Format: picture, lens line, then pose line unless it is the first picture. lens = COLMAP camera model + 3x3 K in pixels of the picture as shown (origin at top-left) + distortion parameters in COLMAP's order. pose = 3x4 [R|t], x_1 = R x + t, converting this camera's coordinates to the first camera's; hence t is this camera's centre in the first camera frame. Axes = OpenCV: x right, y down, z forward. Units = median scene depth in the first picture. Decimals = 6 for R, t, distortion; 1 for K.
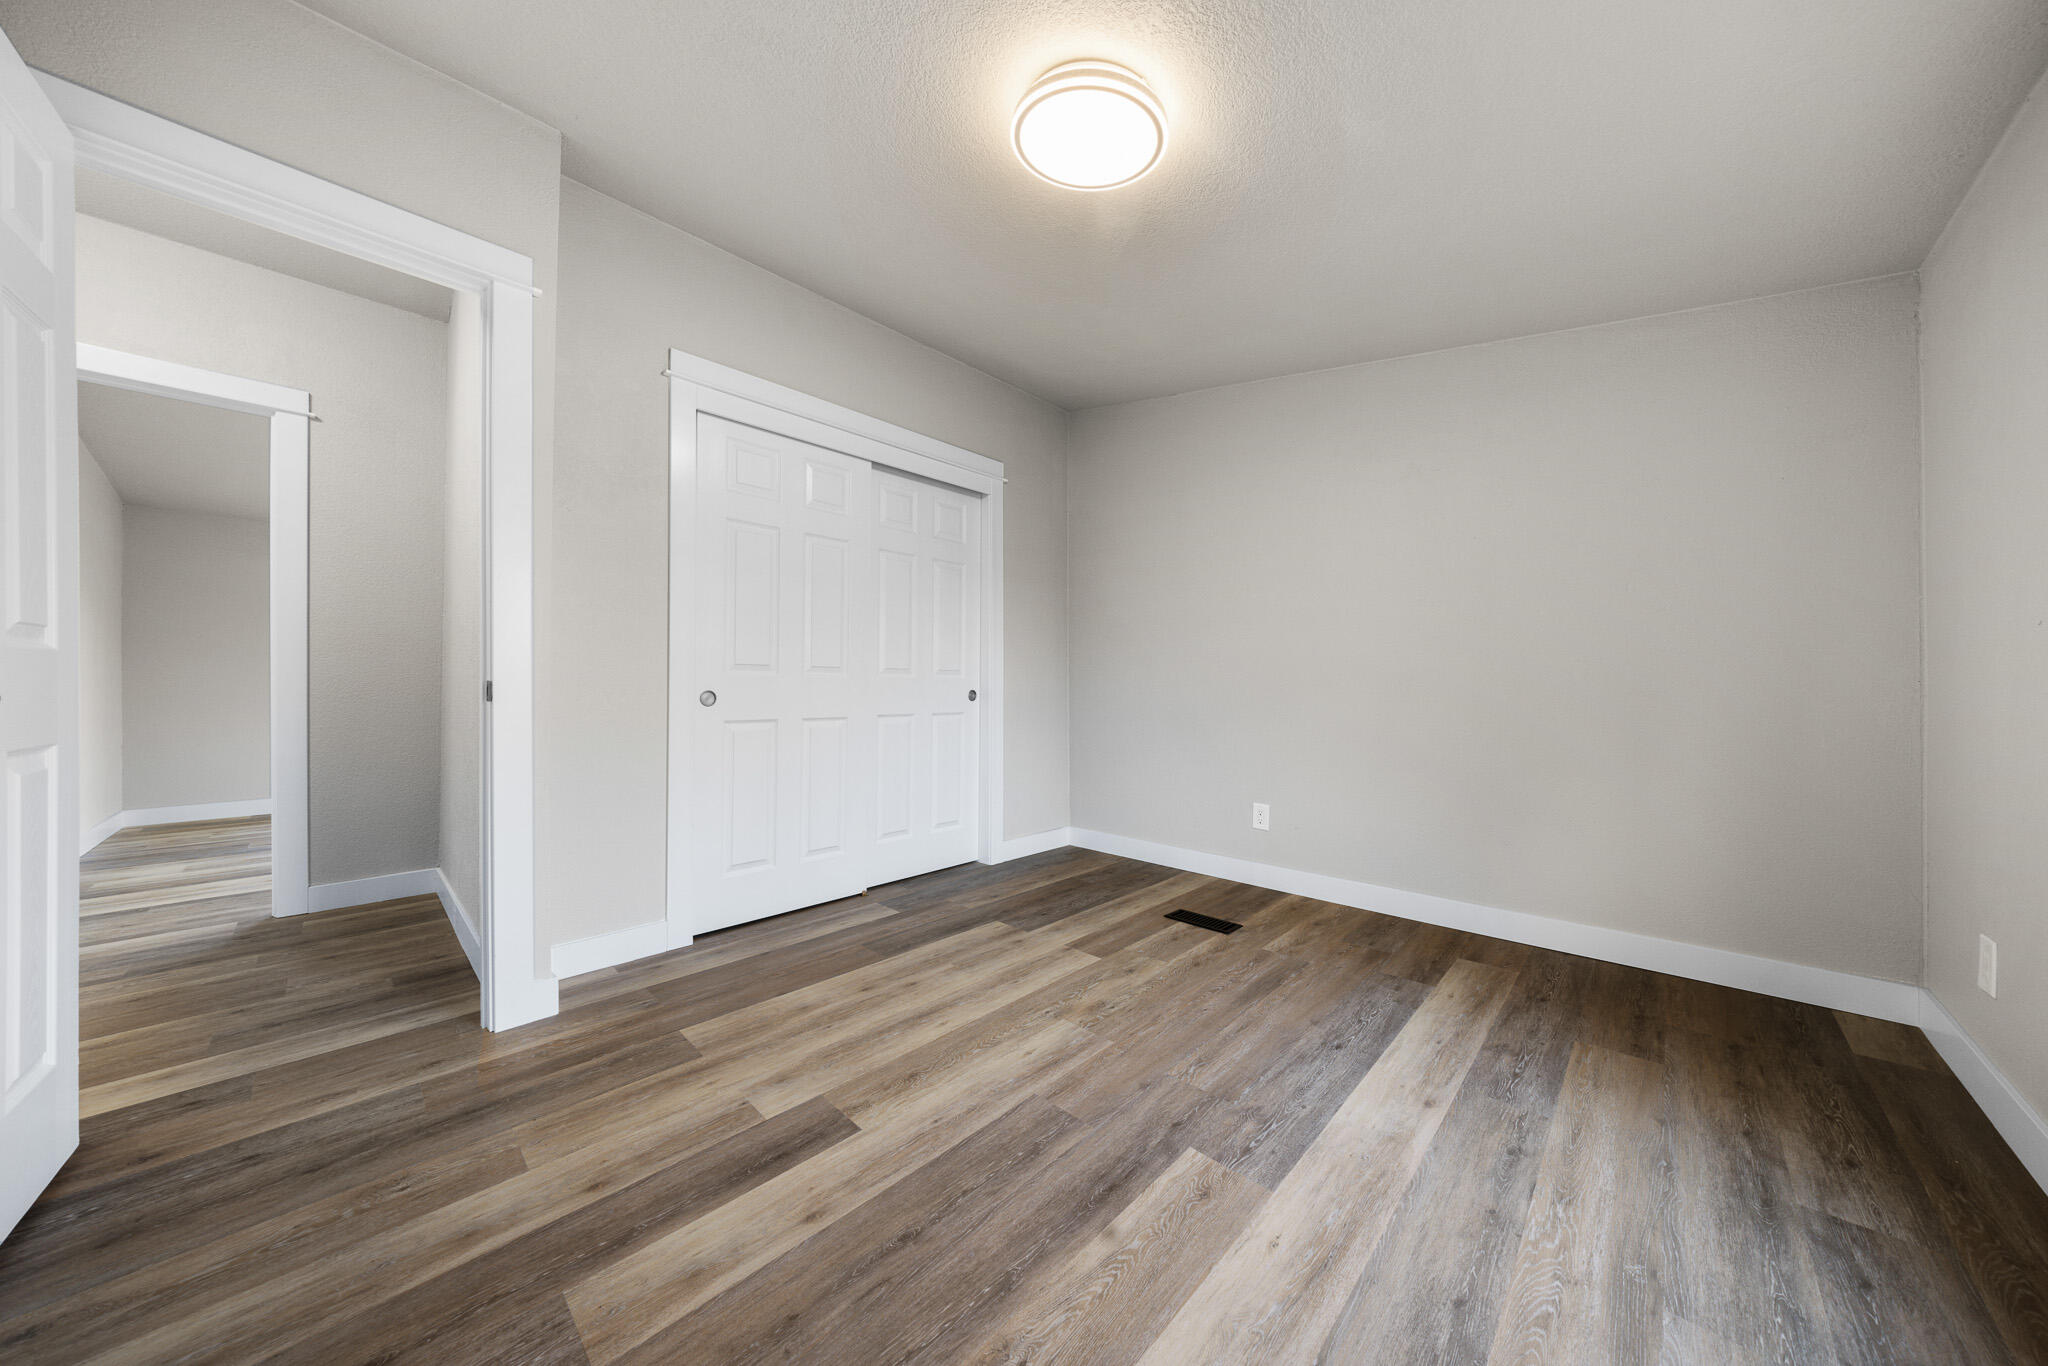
lens RADIAL K [[658.8, 0, 1018.0], [0, 658.8, 686.4], [0, 0, 1]] dist [0.006602, -0.000245]
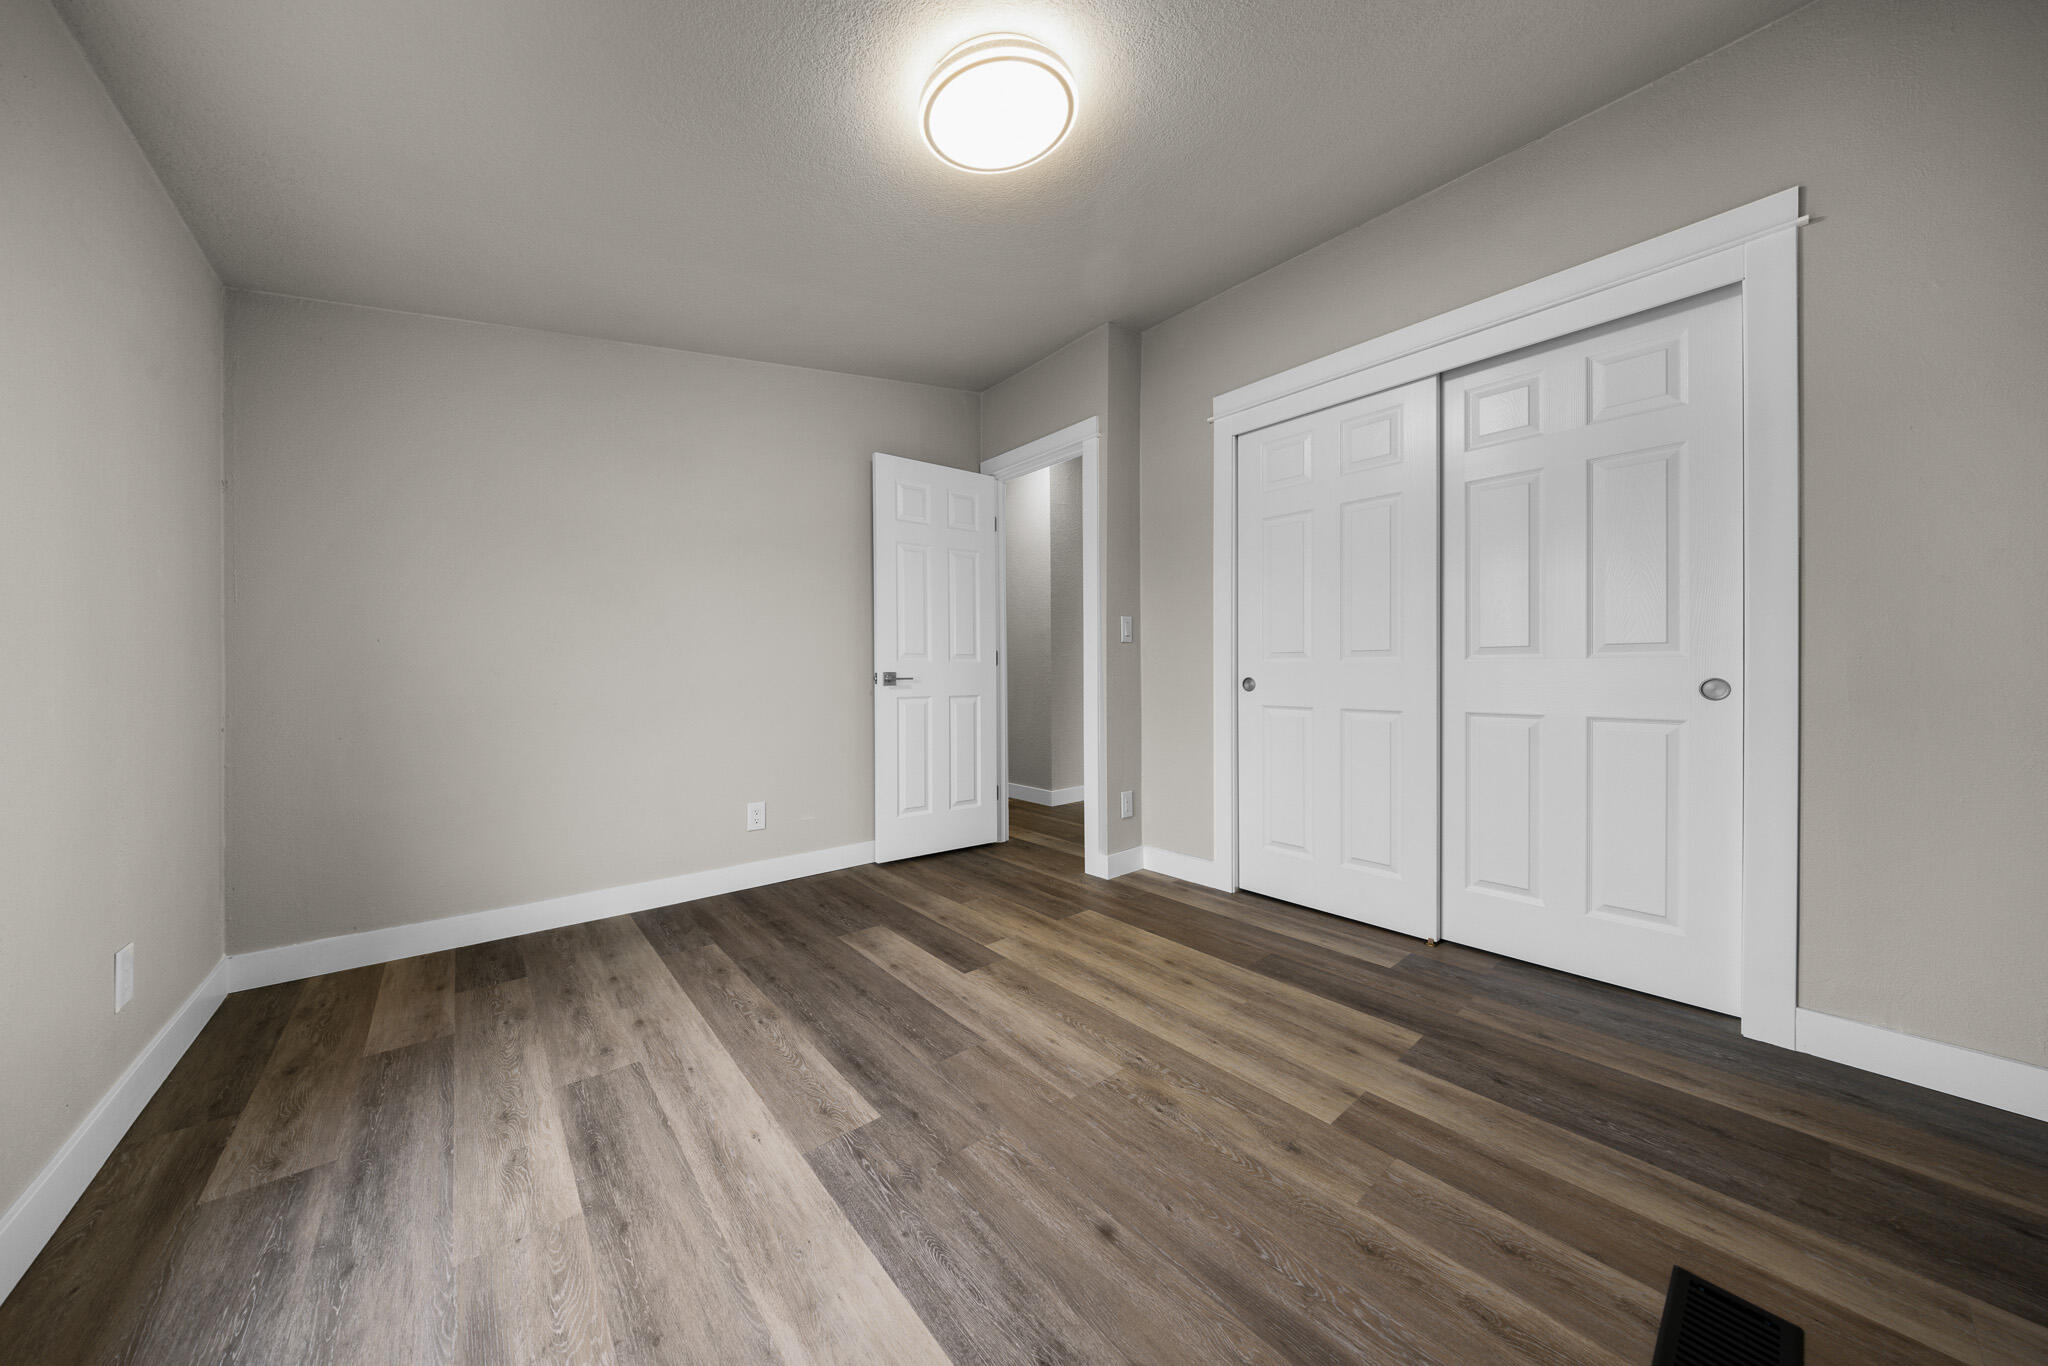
lens RADIAL K [[658.8, 0, 1018.1], [0, 658.8, 676.8], [0, 0, 1]] dist [0.006602, -0.000245]
pose [[-0.081218, 0.002138, -0.996694, 1.157404], [-0.000165, 0.999998, 0.002159, 0.006461], [0.996696, 0.000339, -0.081218, 1.181021]]
